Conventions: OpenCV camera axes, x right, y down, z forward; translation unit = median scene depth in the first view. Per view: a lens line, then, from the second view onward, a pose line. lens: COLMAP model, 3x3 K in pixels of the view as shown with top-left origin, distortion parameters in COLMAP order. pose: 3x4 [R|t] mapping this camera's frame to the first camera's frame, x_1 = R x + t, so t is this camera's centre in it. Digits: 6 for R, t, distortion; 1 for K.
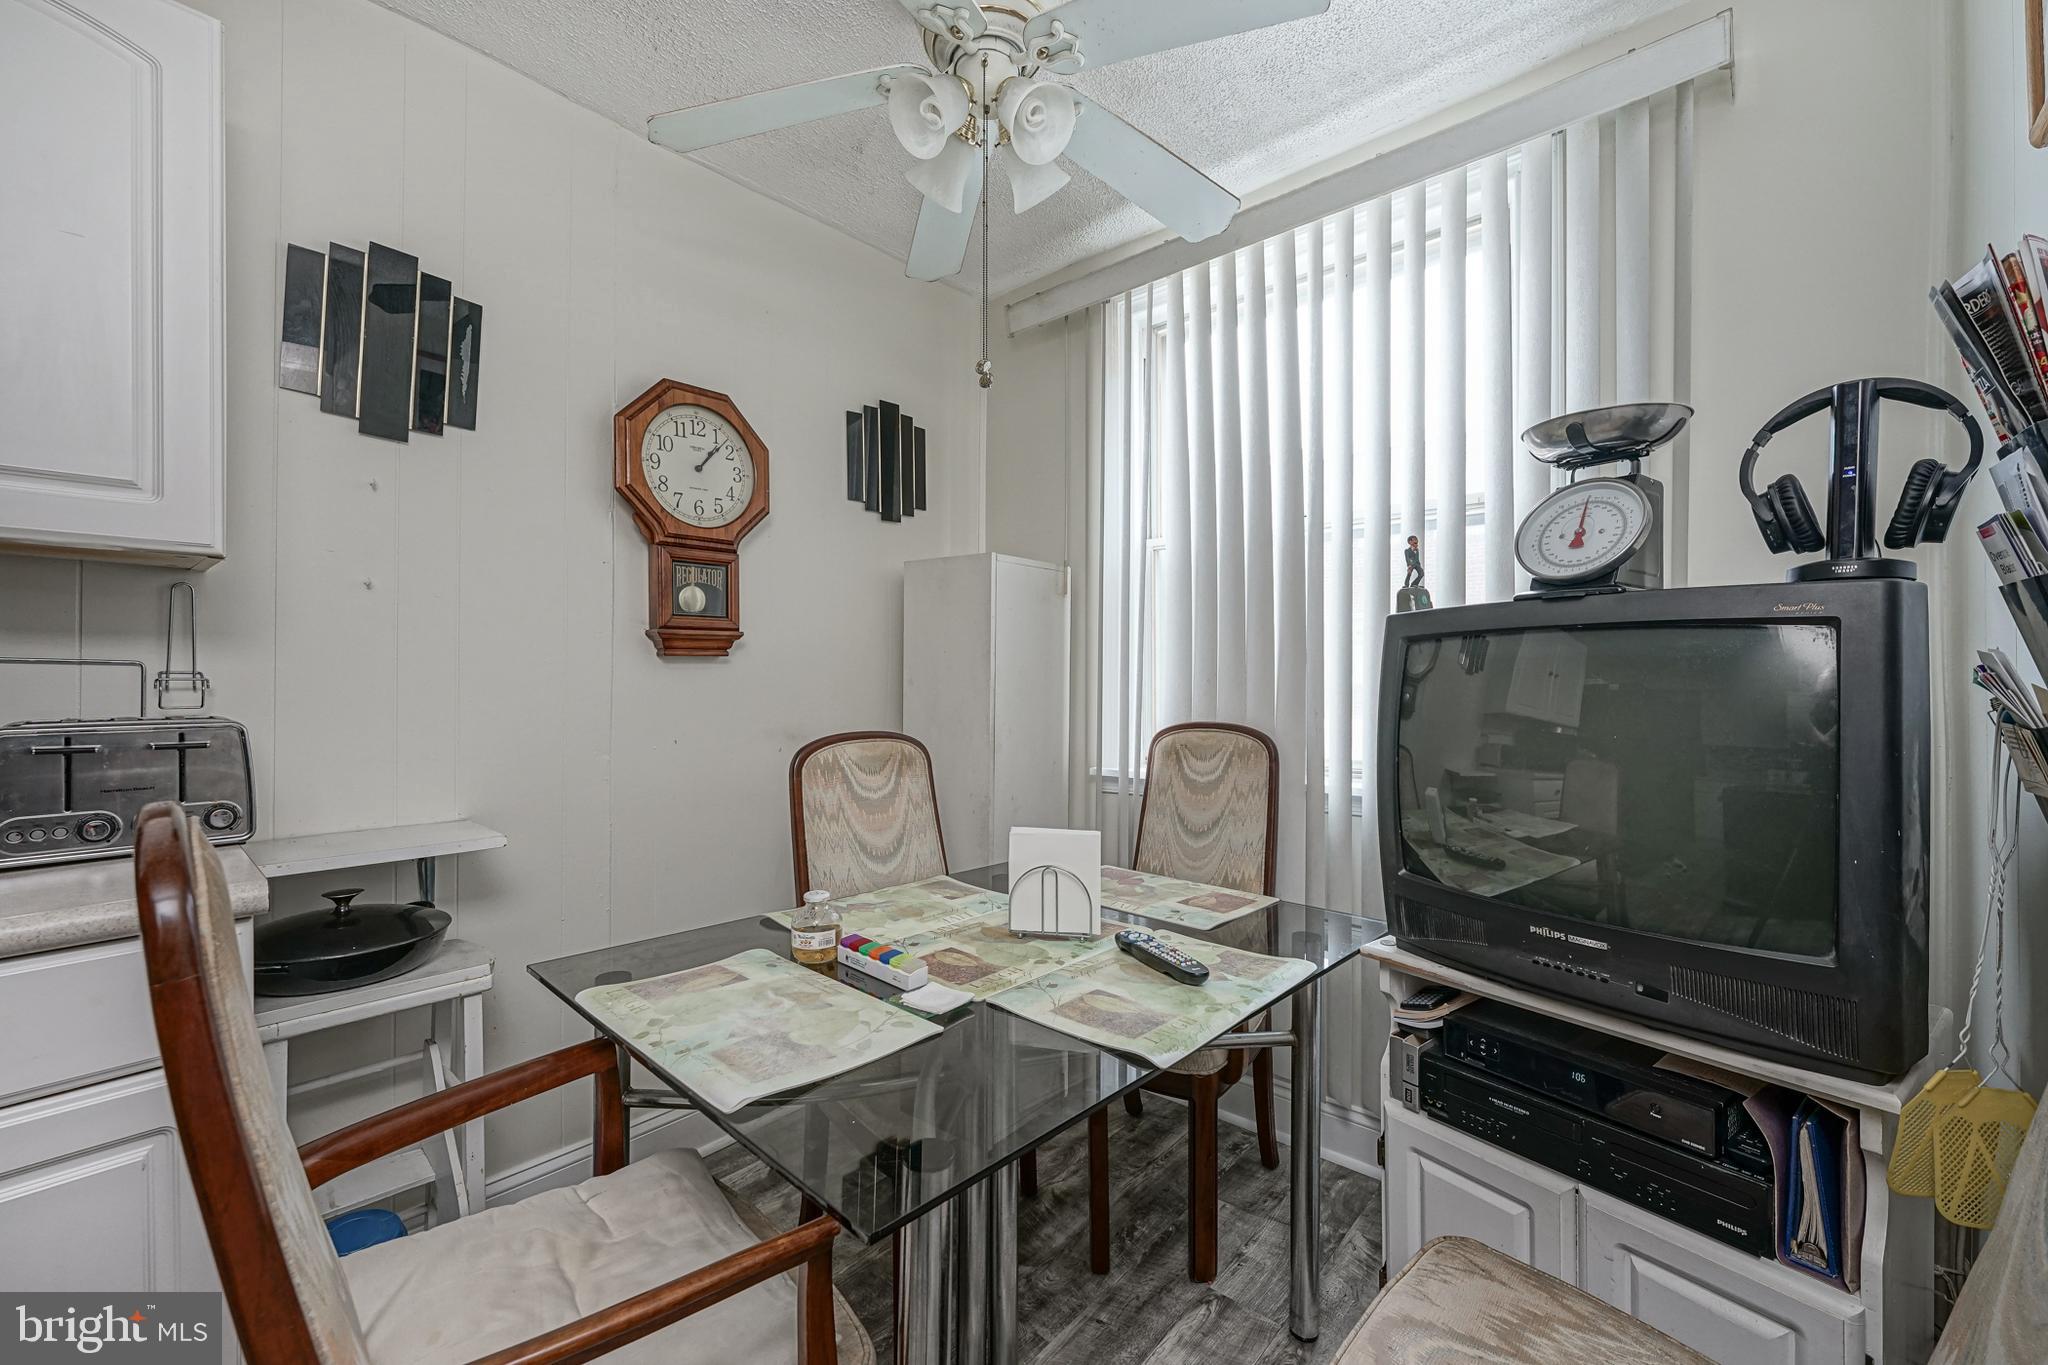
lens RADIAL K [[861.4, 0, 1014.6], [0, 861.4, 678.0], [0, 0, 1]] dist [-0.003510, 0.000034]
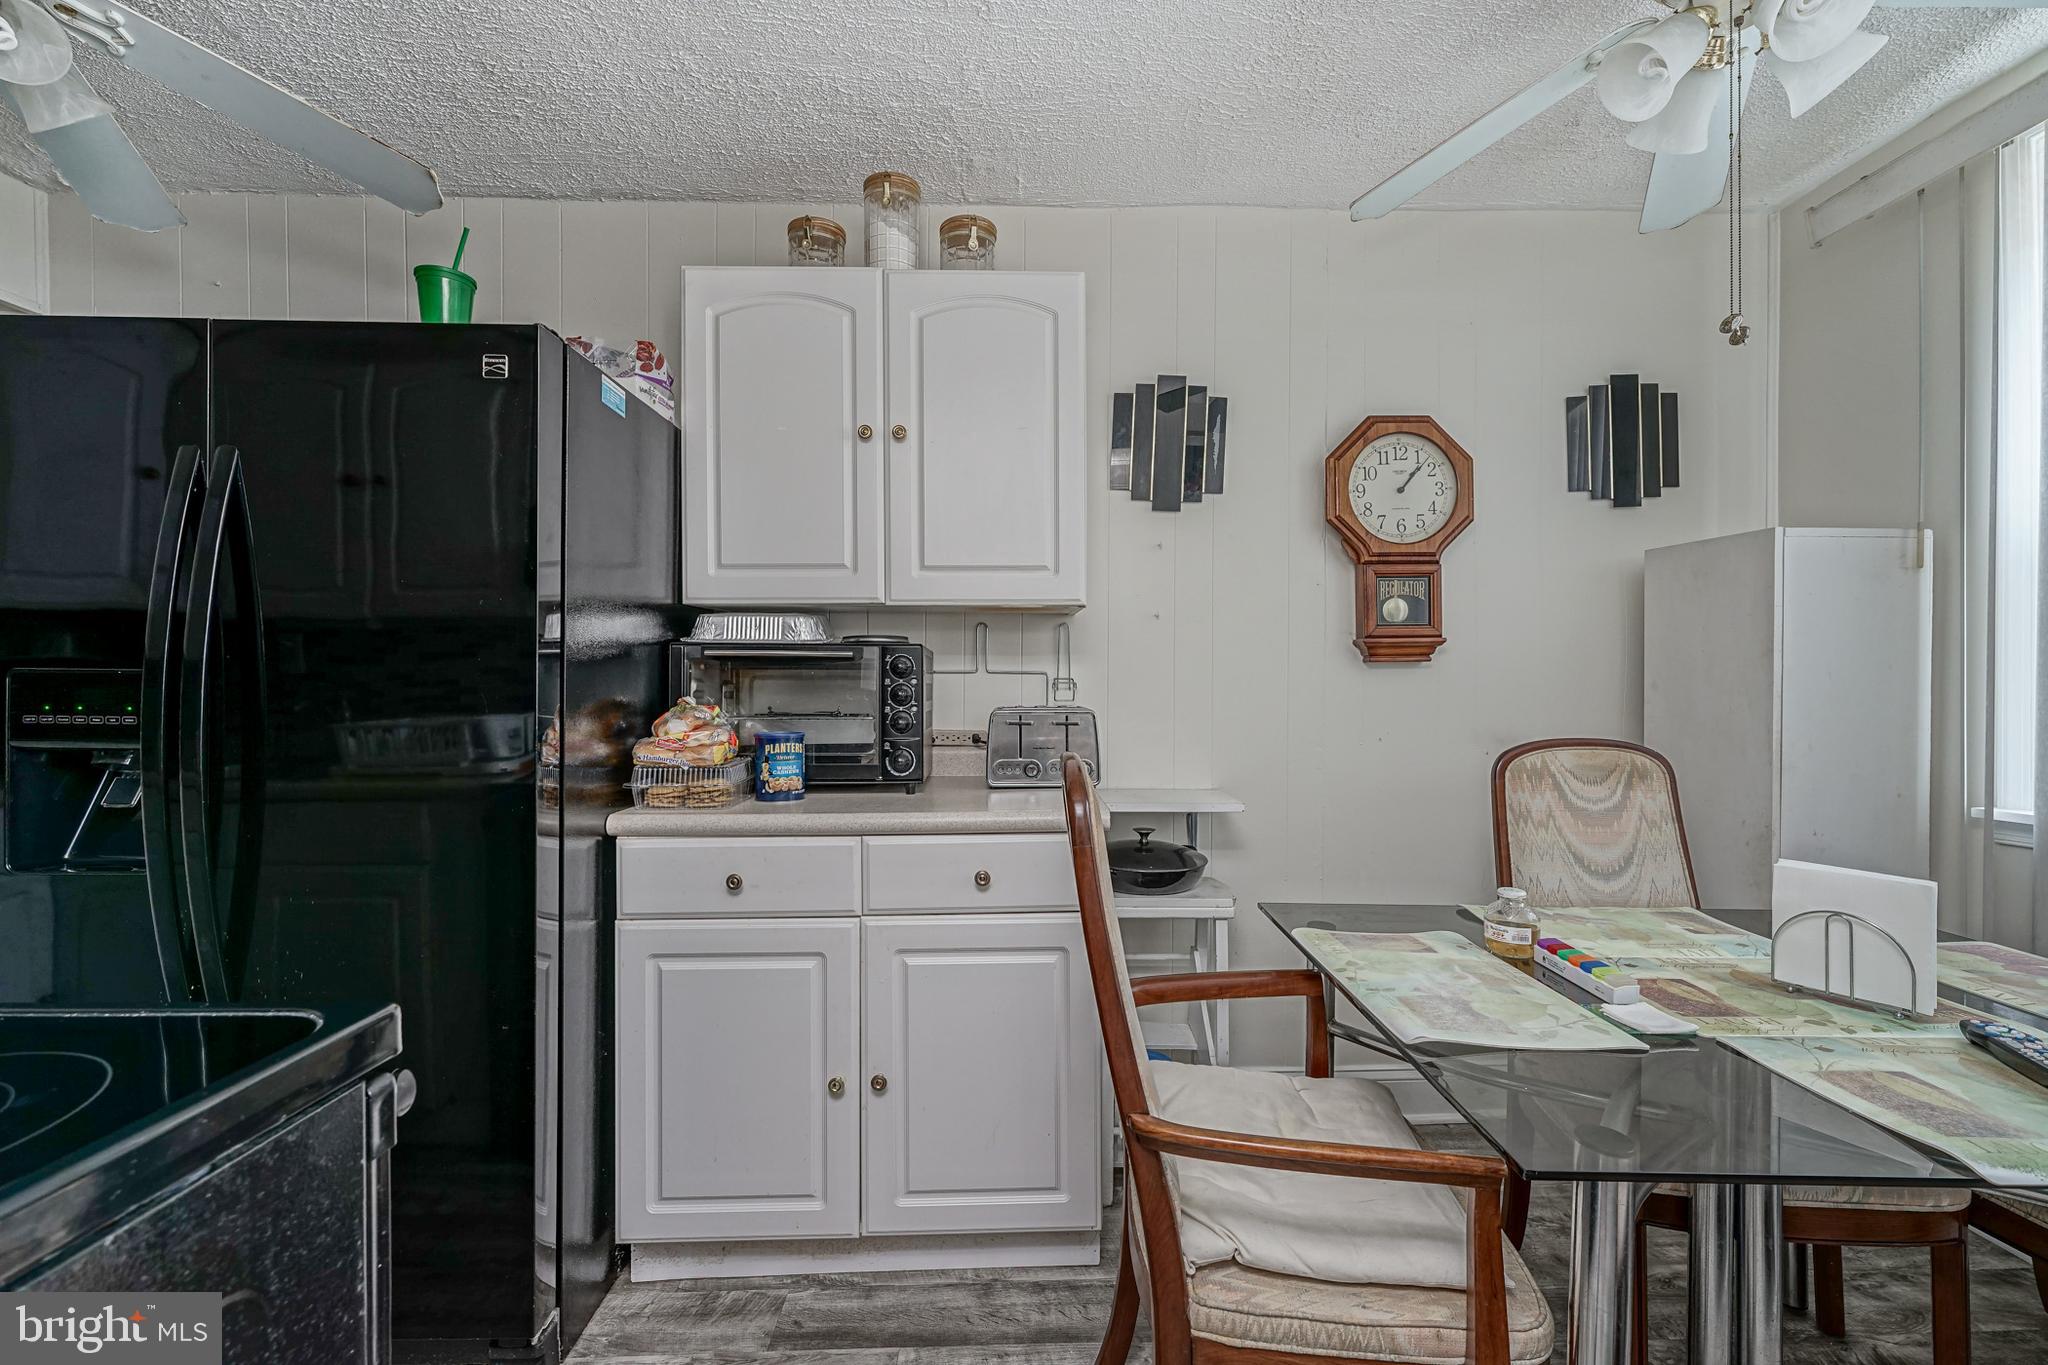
lens RADIAL K [[837.3, 0, 1031.6], [0, 837.3, 681.8], [0, 0, 1]] dist [0.000564, 0.000121]
pose [[0.708194, -0.001026, -0.706017, 0.067823], [0.000805, 0.999999, -0.000646, 0.000355], [0.706017, -0.000110, 0.708195, -0.110641]]
